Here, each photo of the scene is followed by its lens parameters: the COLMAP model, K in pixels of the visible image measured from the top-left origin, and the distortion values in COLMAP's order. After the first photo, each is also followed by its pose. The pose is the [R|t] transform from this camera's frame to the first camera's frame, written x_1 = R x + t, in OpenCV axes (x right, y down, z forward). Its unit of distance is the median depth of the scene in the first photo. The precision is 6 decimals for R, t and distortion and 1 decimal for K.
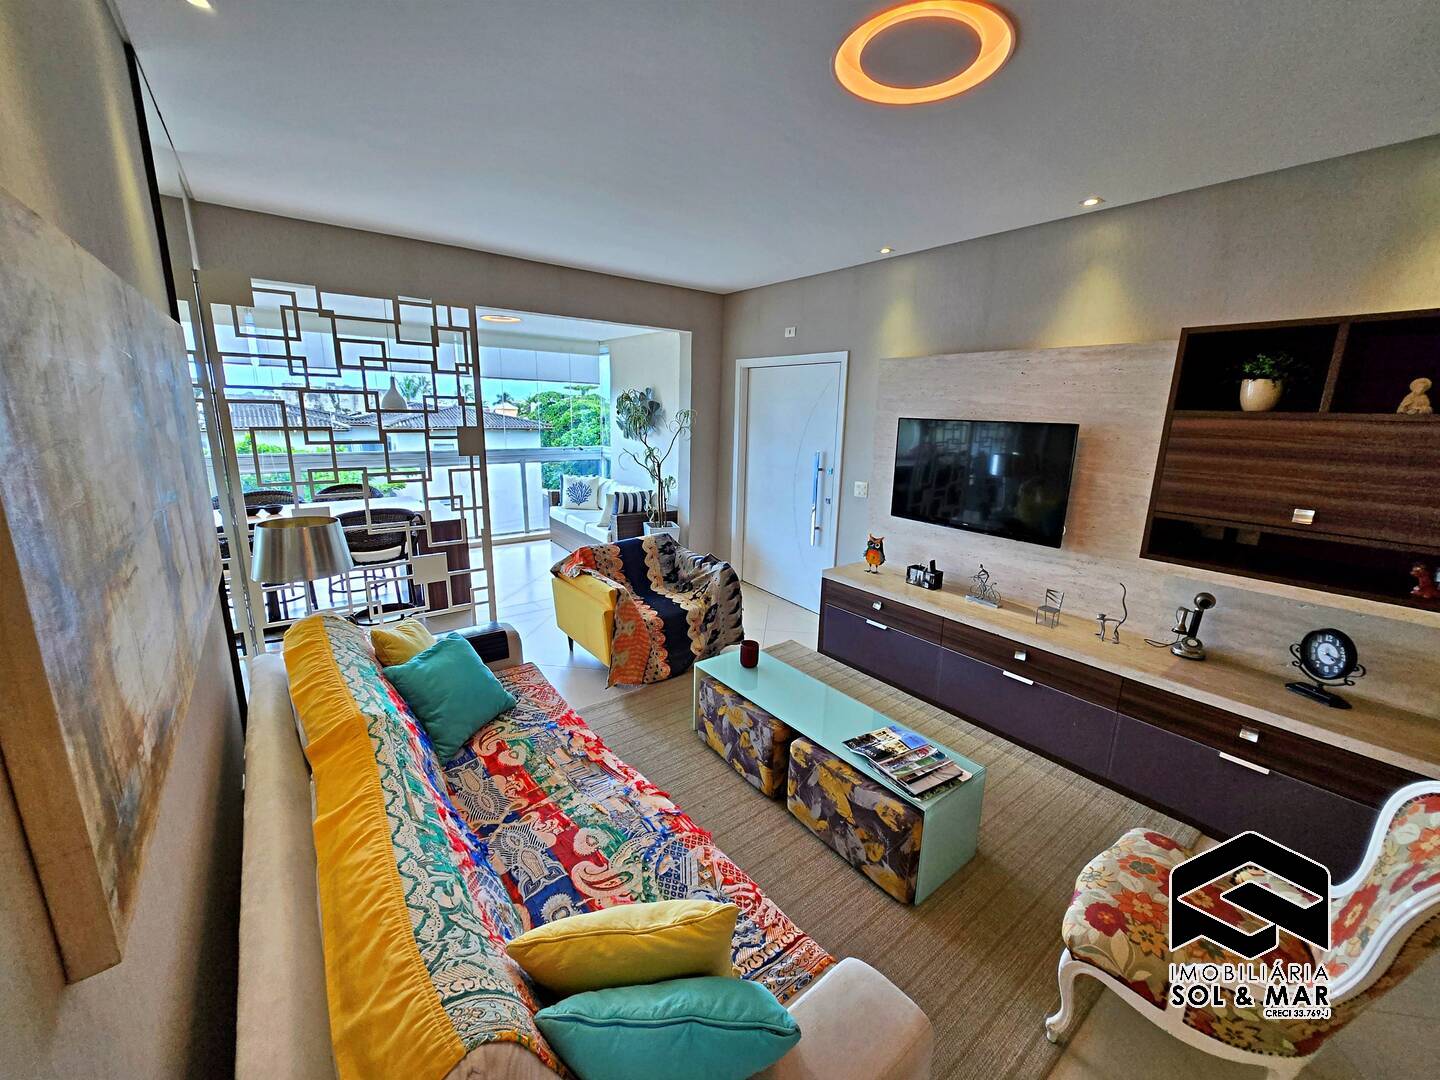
lens RADIAL K [[563.4, 0, 723.2], [0, 563.4, 533.8], [0, 0, 1]] dist [0.005291, -0.003181]
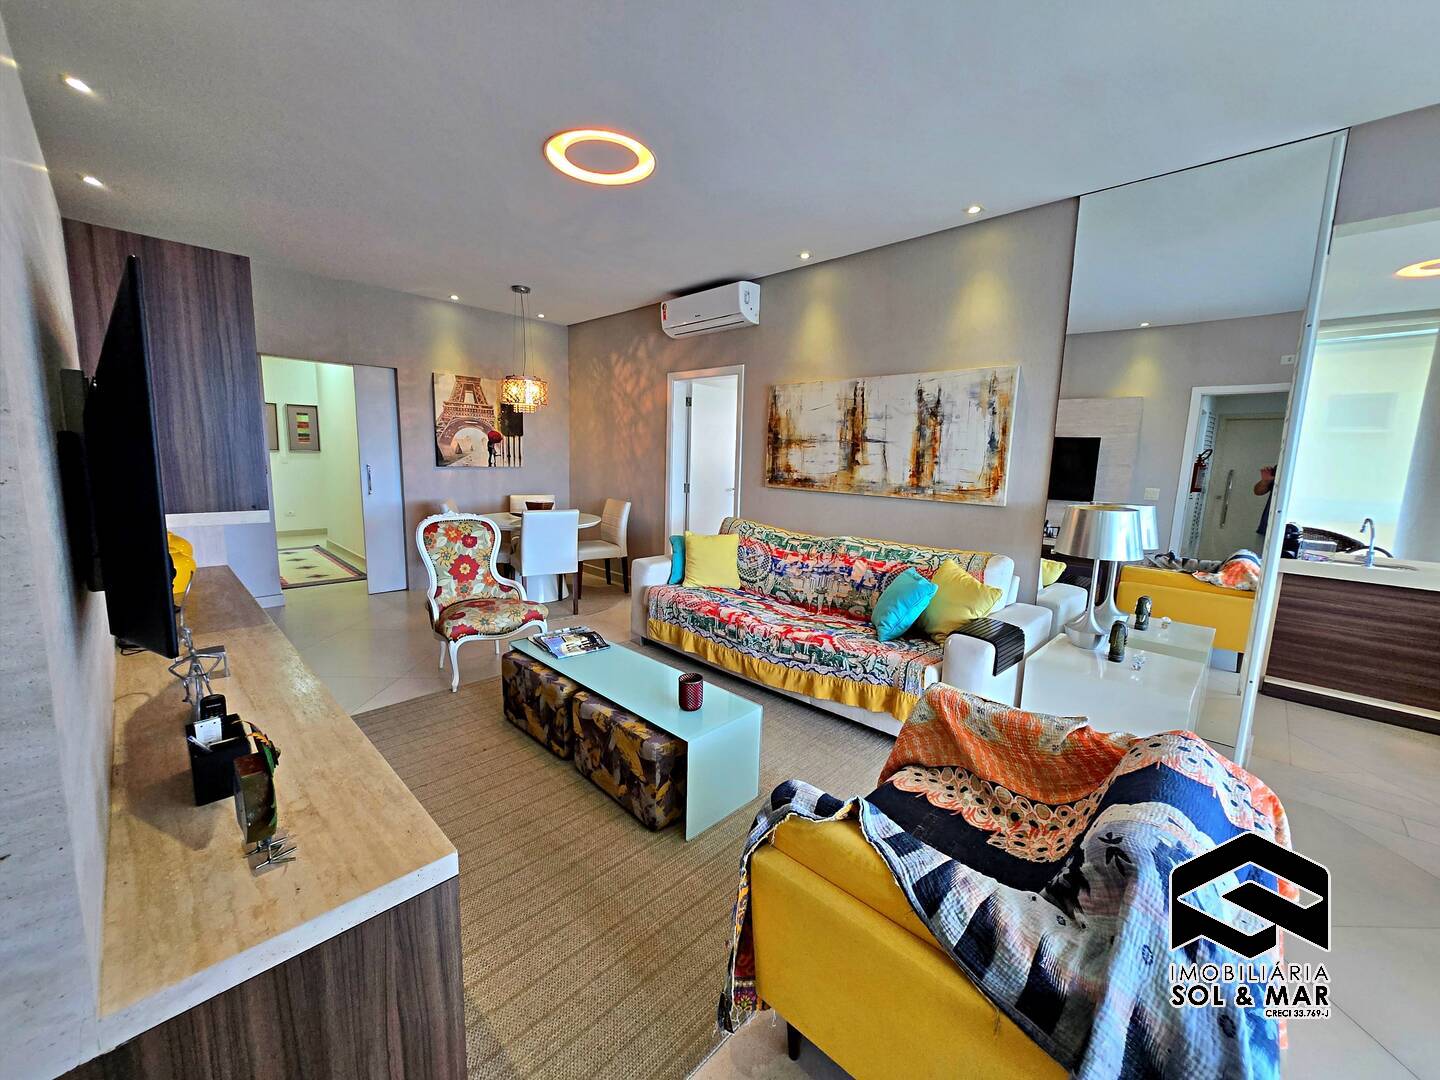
lens RADIAL K [[563.4, 0, 724.7], [0, 563.4, 532.4], [0, 0, 1]] dist [0.005291, -0.003181]
pose [[-0.987583, -0.029845, -0.154235, 0.127783], [-0.082659, 0.933614, 0.348614, -0.258232], [0.133592, 0.357034, -0.924489, 1.667240]]
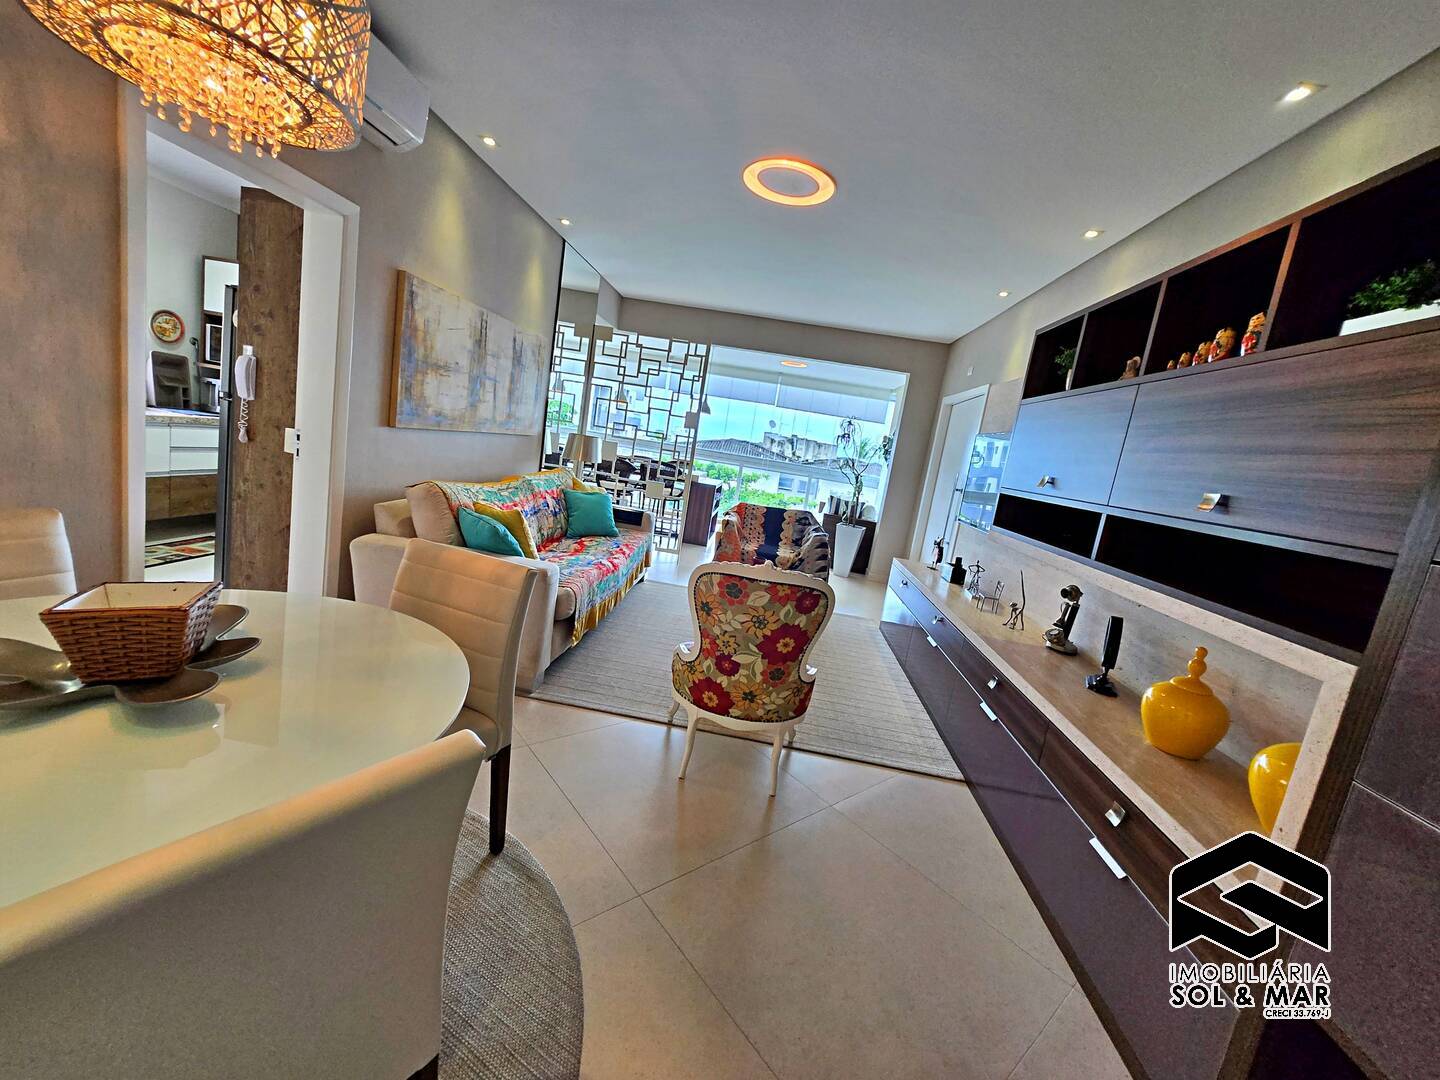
lens RADIAL K [[563.4, 0, 719.0], [0, 563.4, 526.5], [0, 0, 1]] dist [0.005291, -0.003181]
pose [[0.720900, 0.195822, -0.664799, 0.928585], [-0.286384, 0.957692, -0.028456, 0.189895], [0.631100, 0.210902, 0.746480, -0.158158]]
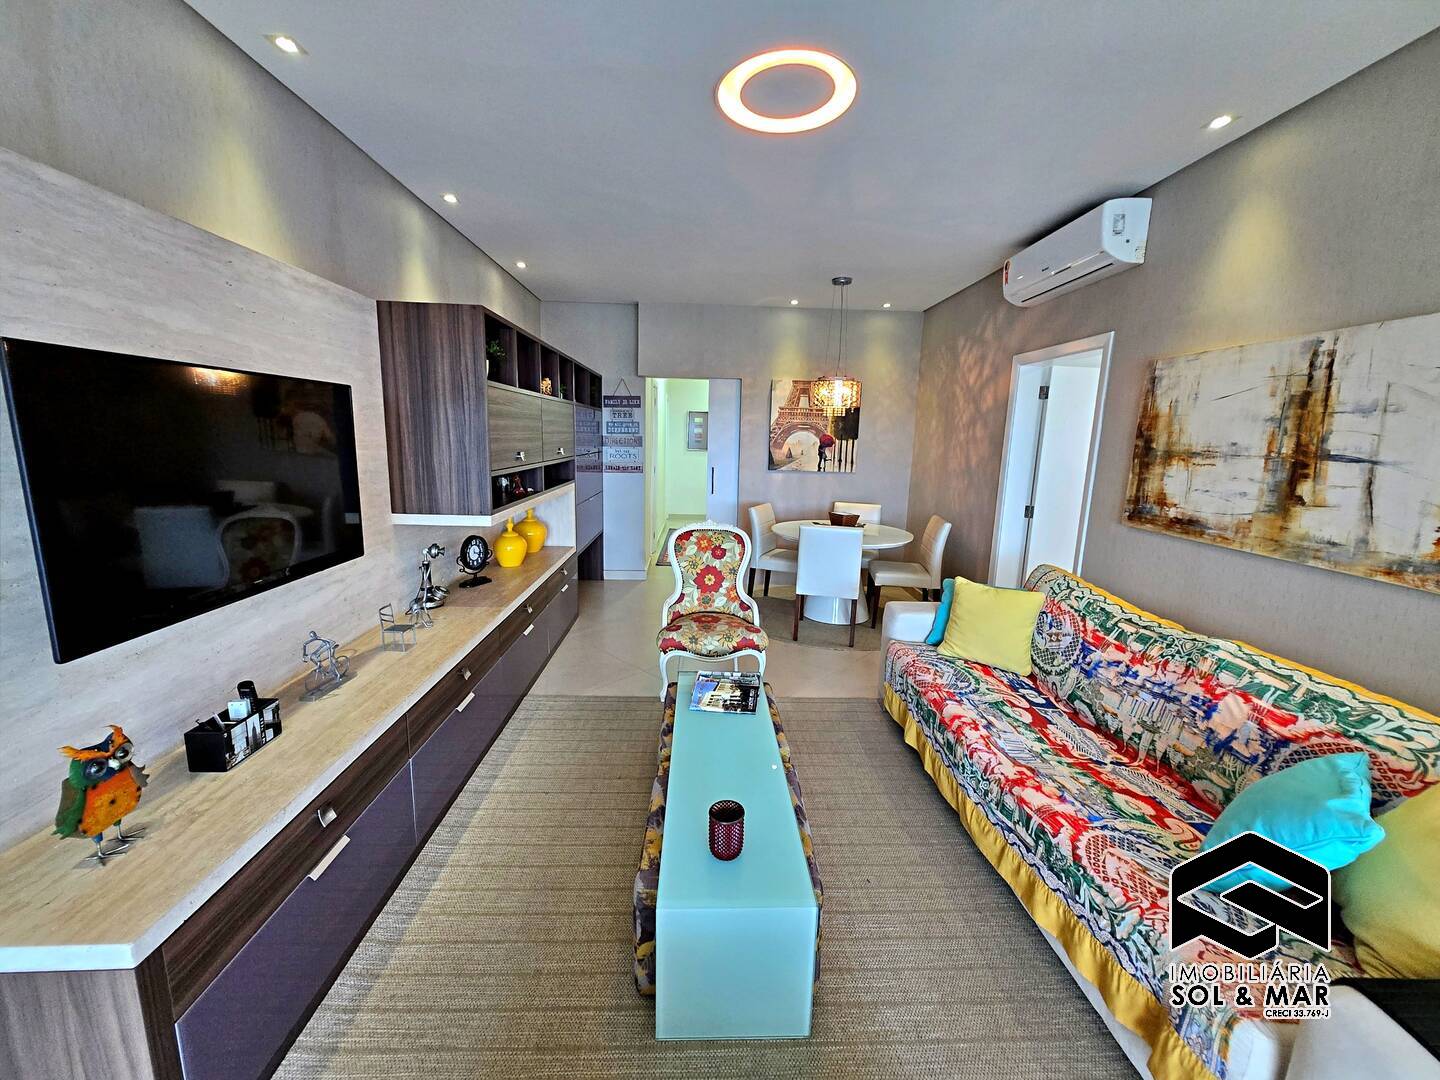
lens RADIAL K [[563.4, 0, 725.0], [0, 563.4, 533.2], [0, 0, 1]] dist [0.005291, -0.003181]
pose [[-0.812957, -0.144656, 0.564071, -0.213863], [0.083948, 0.929424, 0.359339, -0.238468], [-0.576242, 0.339480, -0.743437, 1.329666]]
